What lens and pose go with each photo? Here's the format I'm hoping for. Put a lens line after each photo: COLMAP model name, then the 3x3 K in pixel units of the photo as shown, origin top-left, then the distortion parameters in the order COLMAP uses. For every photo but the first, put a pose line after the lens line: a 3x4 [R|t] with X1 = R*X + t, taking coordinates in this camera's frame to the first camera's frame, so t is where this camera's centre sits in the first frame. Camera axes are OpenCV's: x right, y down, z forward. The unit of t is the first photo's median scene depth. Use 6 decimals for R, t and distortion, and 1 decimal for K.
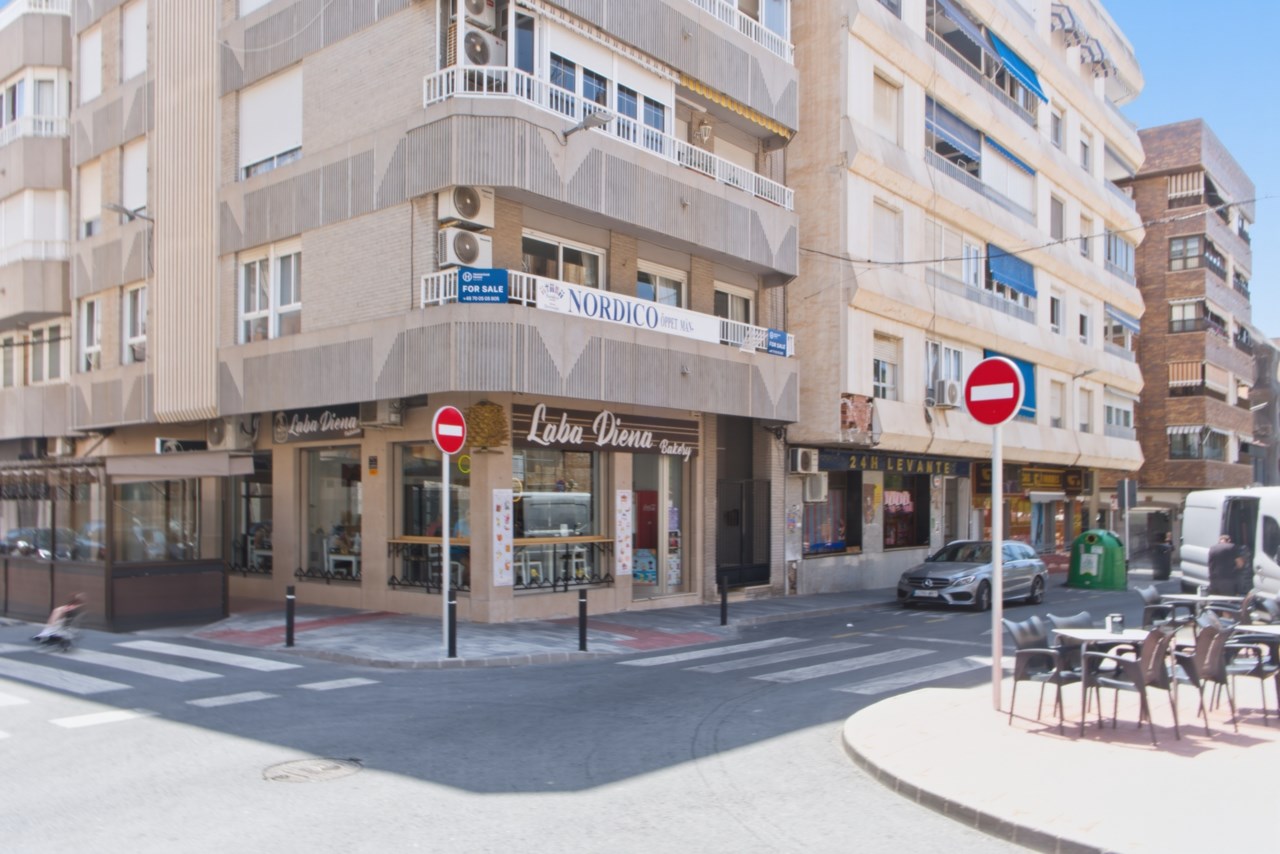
lens RADIAL K [[1090.7, 0, 640.0], [0, 1090.7, 427.0], [0, 0, 1]] dist [0.000558, 0.000108]
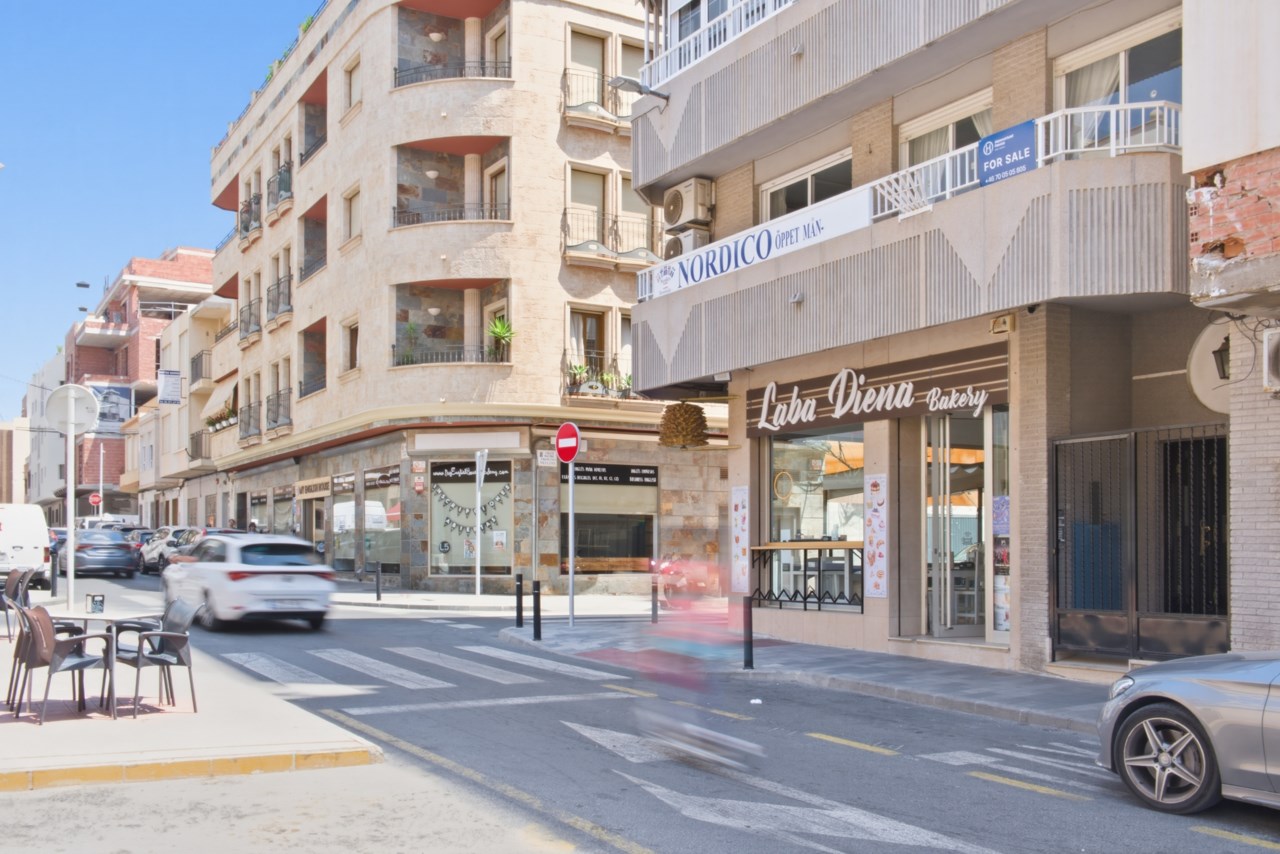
lens RADIAL K [[1090.7, 0, 640.0], [0, 1090.7, 427.0], [0, 0, 1]] dist [0.000558, 0.000108]
pose [[-0.295238, -0.089817, -0.951192, 0.720361], [0.080497, 0.989693, -0.118438, 0.101831], [0.952027, -0.111536, -0.284965, 1.106601]]
